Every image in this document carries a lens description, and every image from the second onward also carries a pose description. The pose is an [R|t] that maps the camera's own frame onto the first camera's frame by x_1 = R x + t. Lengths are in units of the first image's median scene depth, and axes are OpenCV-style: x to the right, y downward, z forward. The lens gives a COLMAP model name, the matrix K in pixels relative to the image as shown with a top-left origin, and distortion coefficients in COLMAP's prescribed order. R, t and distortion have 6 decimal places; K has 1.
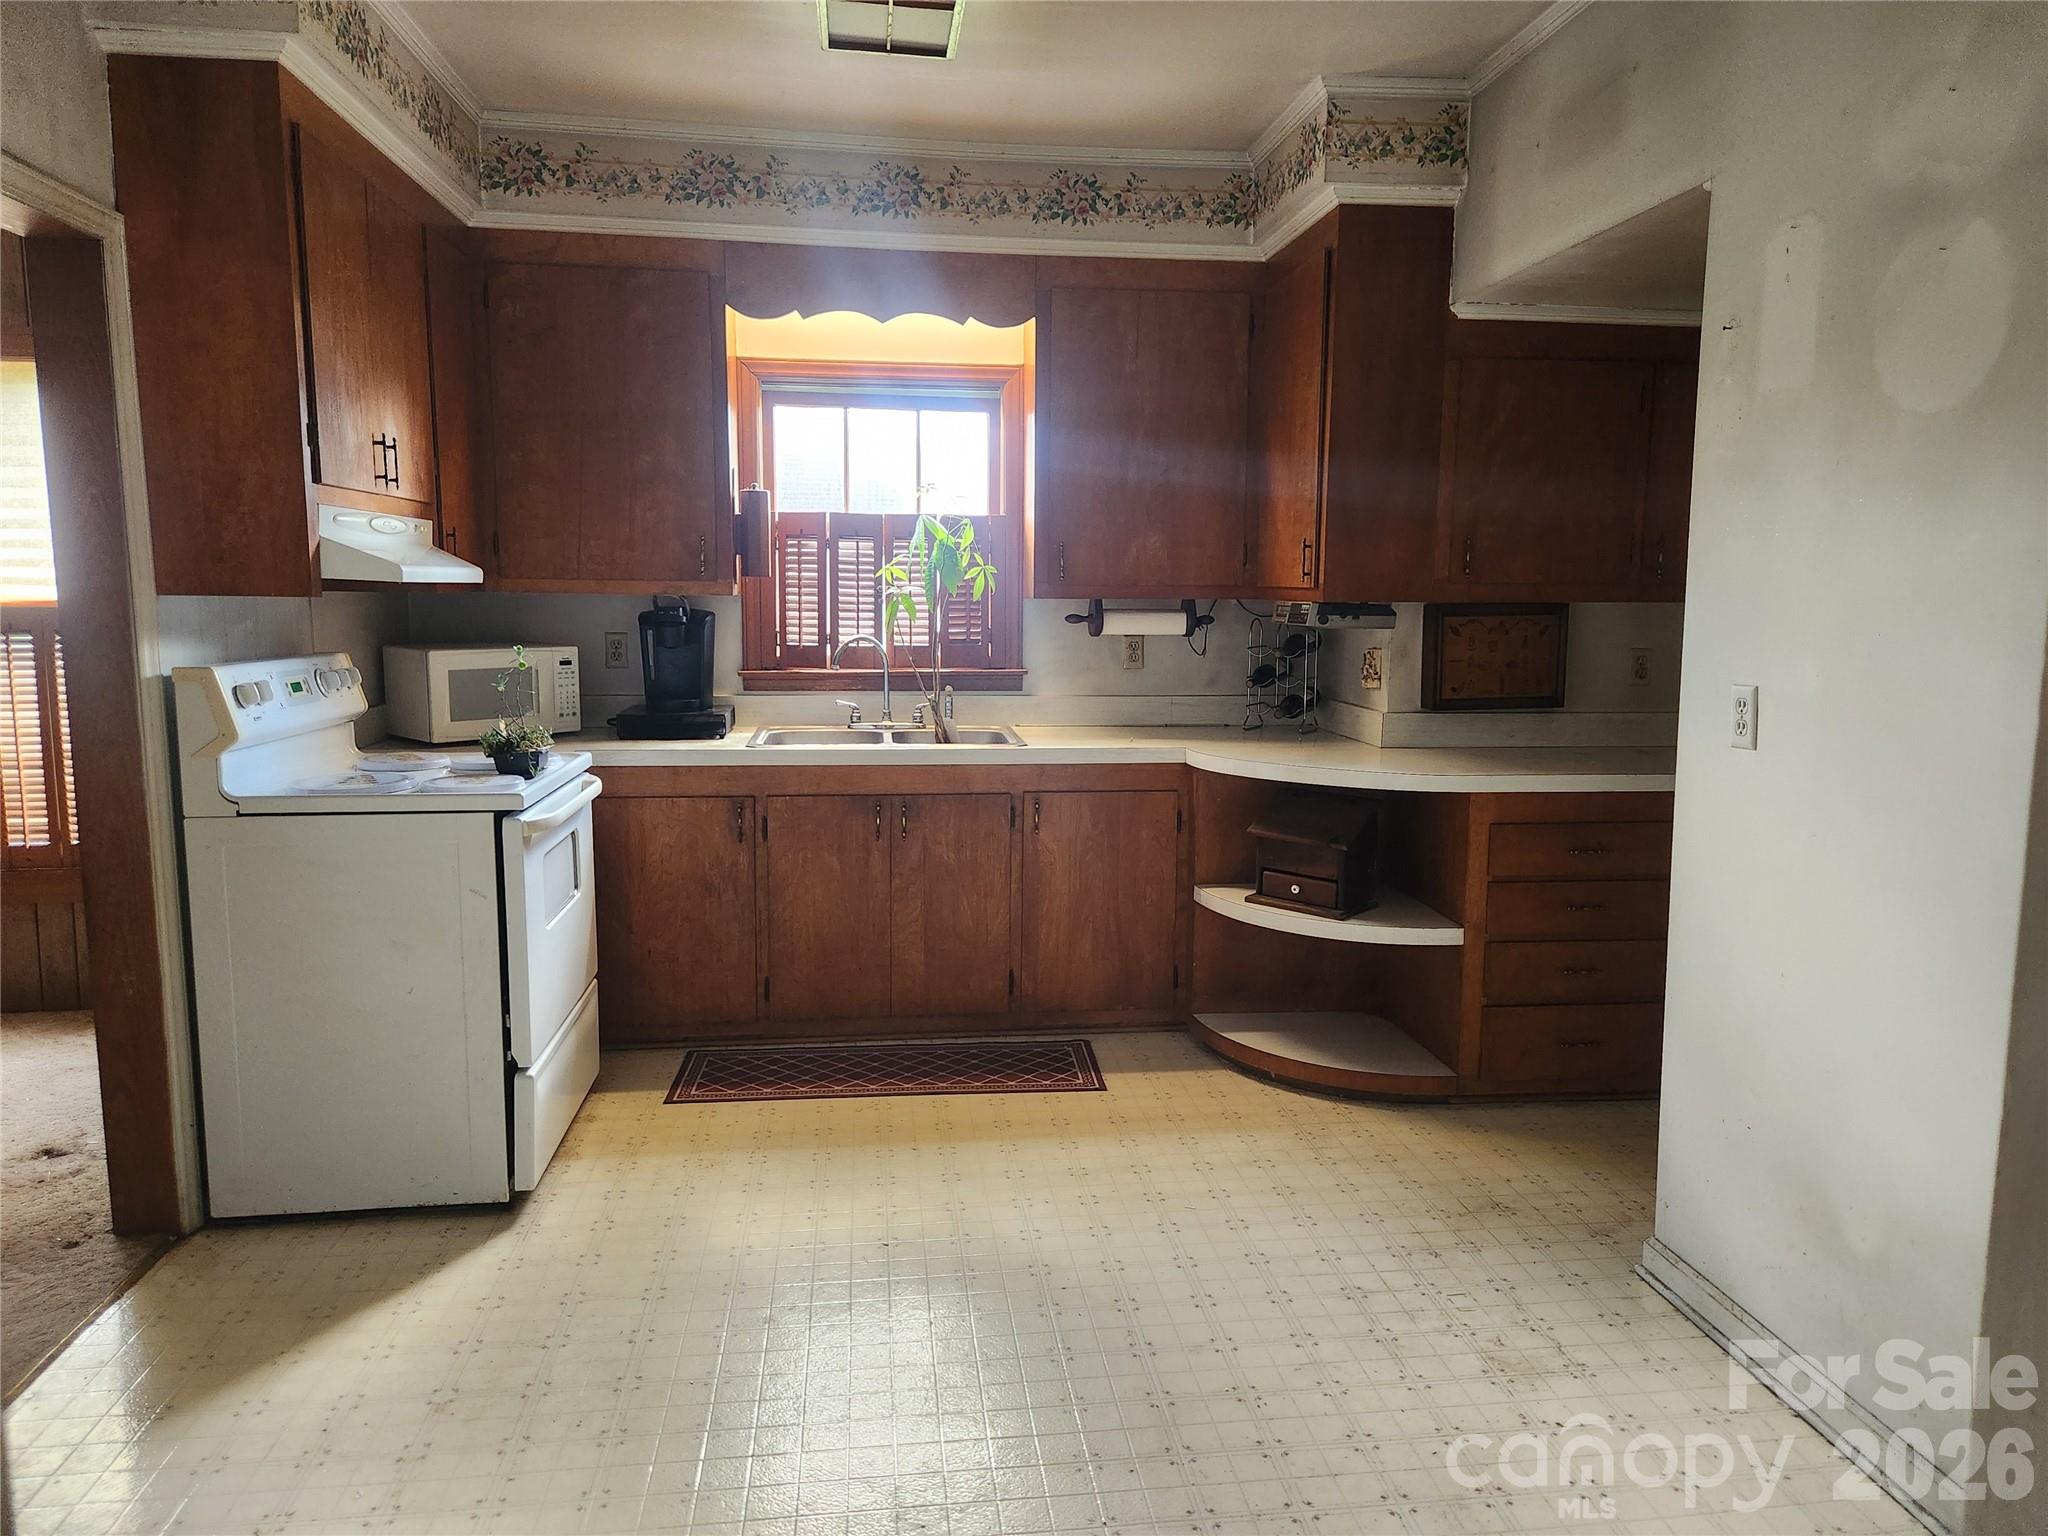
lens RADIAL K [[1411.3, 0, 1028.2], [0, 1411.3, 767.7], [0, 0, 1]] dist [0.044640, -0.020331]
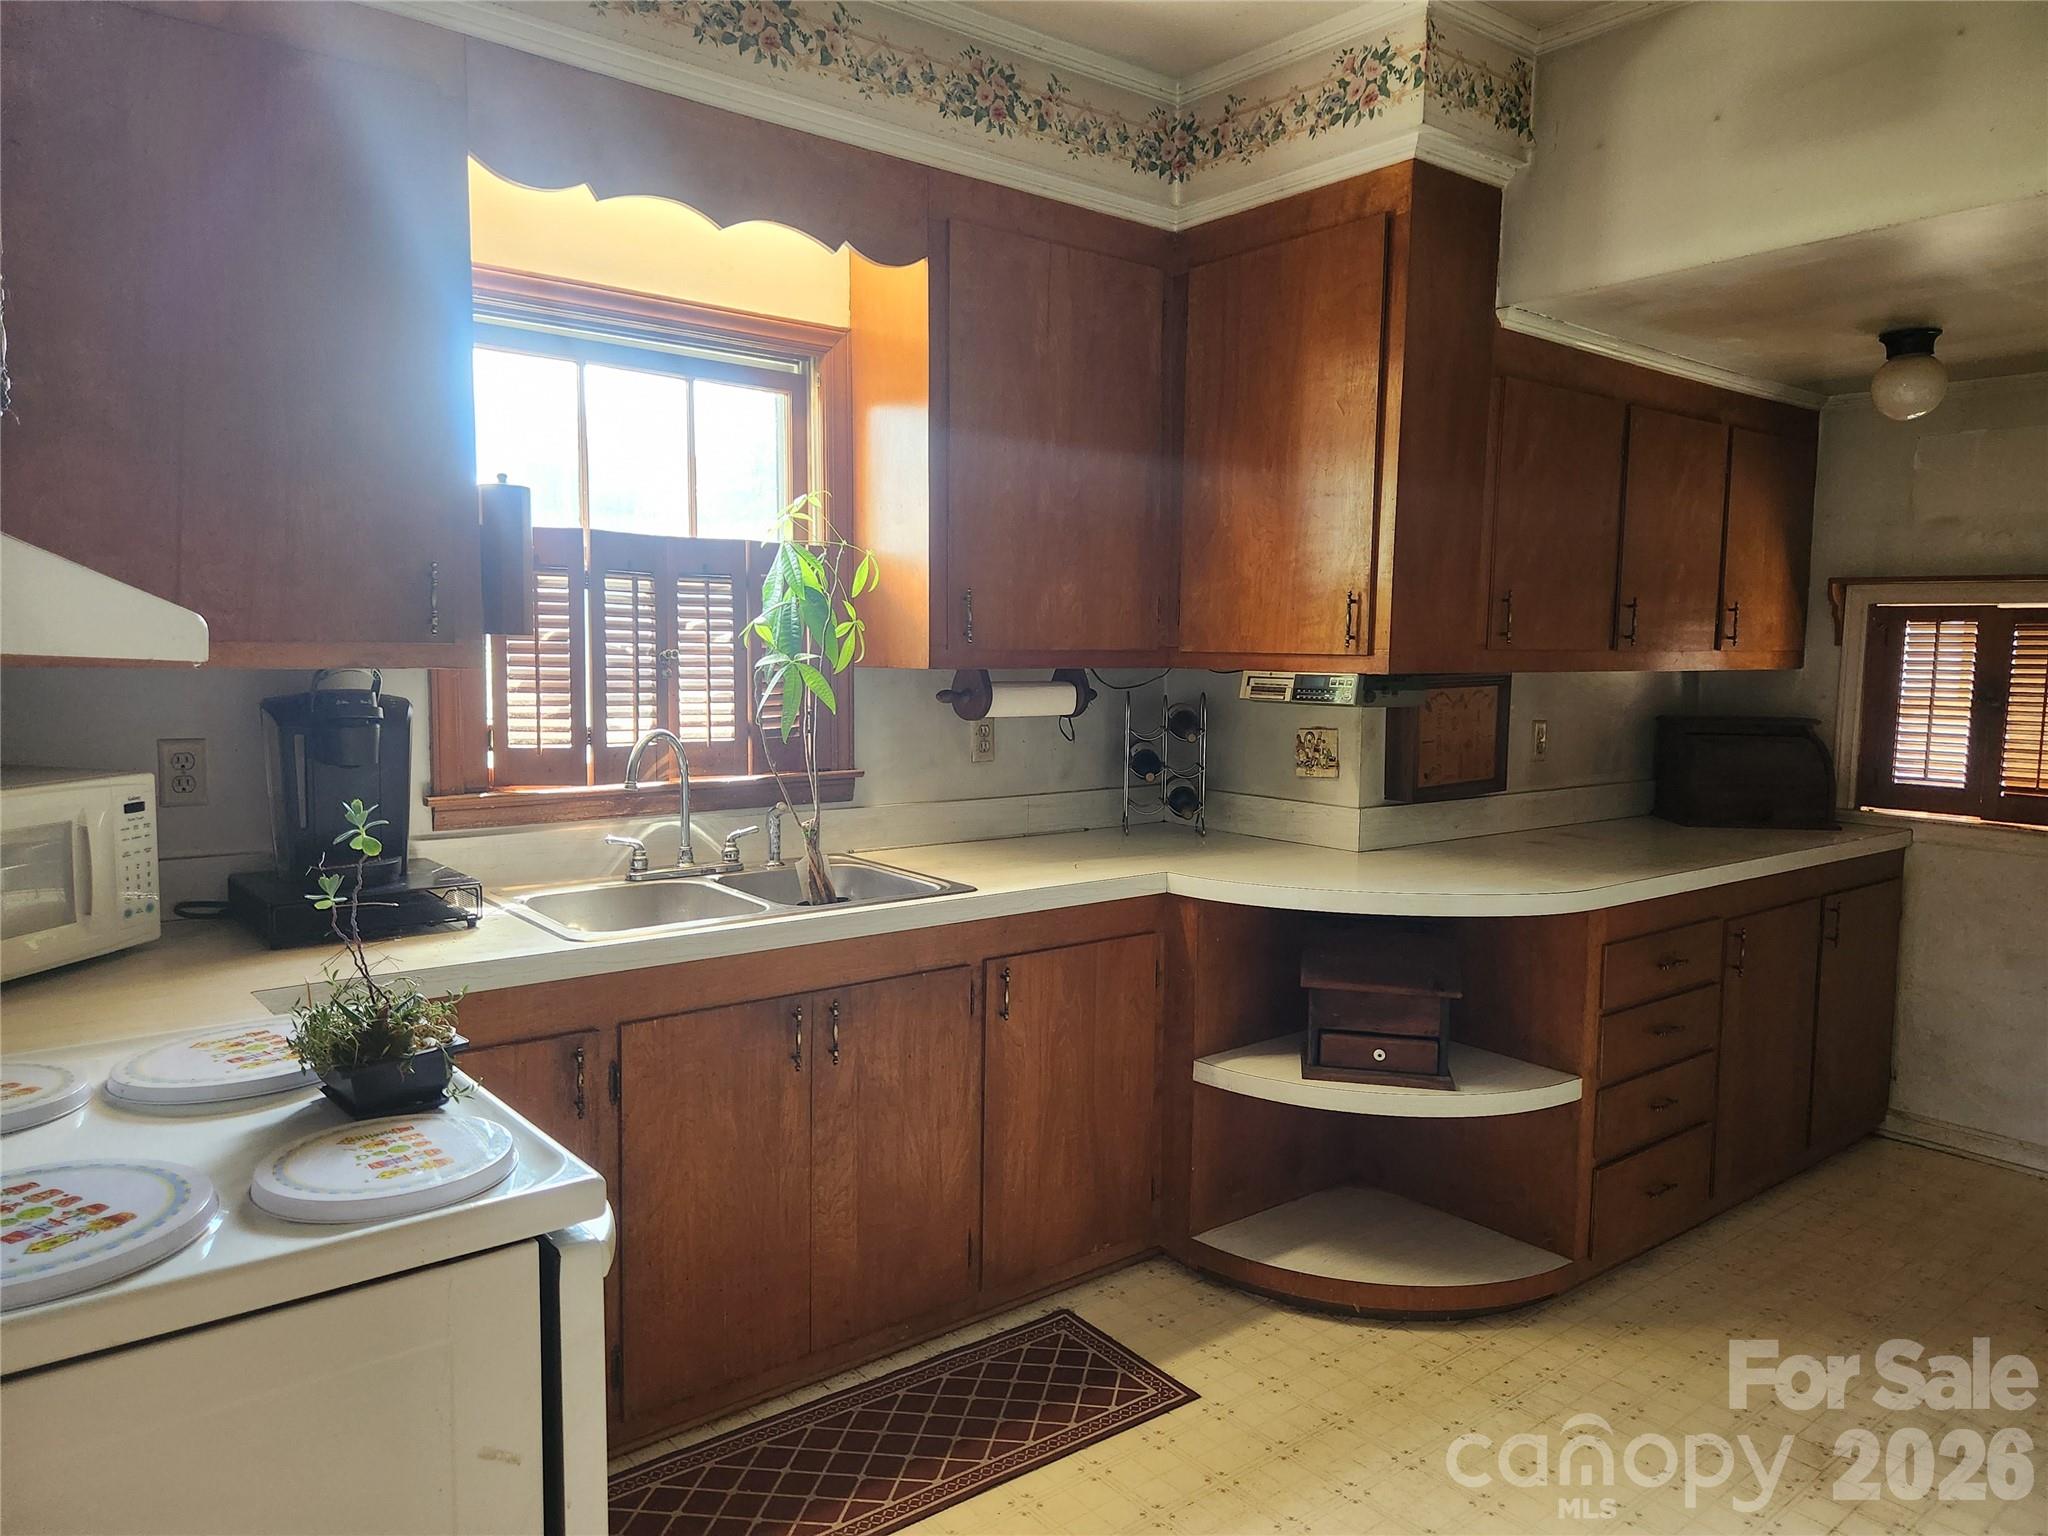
lens RADIAL K [[1411.3, 0, 1020.6], [0, 1411.3, 766.5], [0, 0, 1]] dist [0.044640, -0.020331]
pose [[0.844010, -0.045181, 0.534421, -0.337134], [0.063908, 0.997818, -0.016573, -0.061129], [-0.532506, 0.048141, 0.845056, 0.419485]]
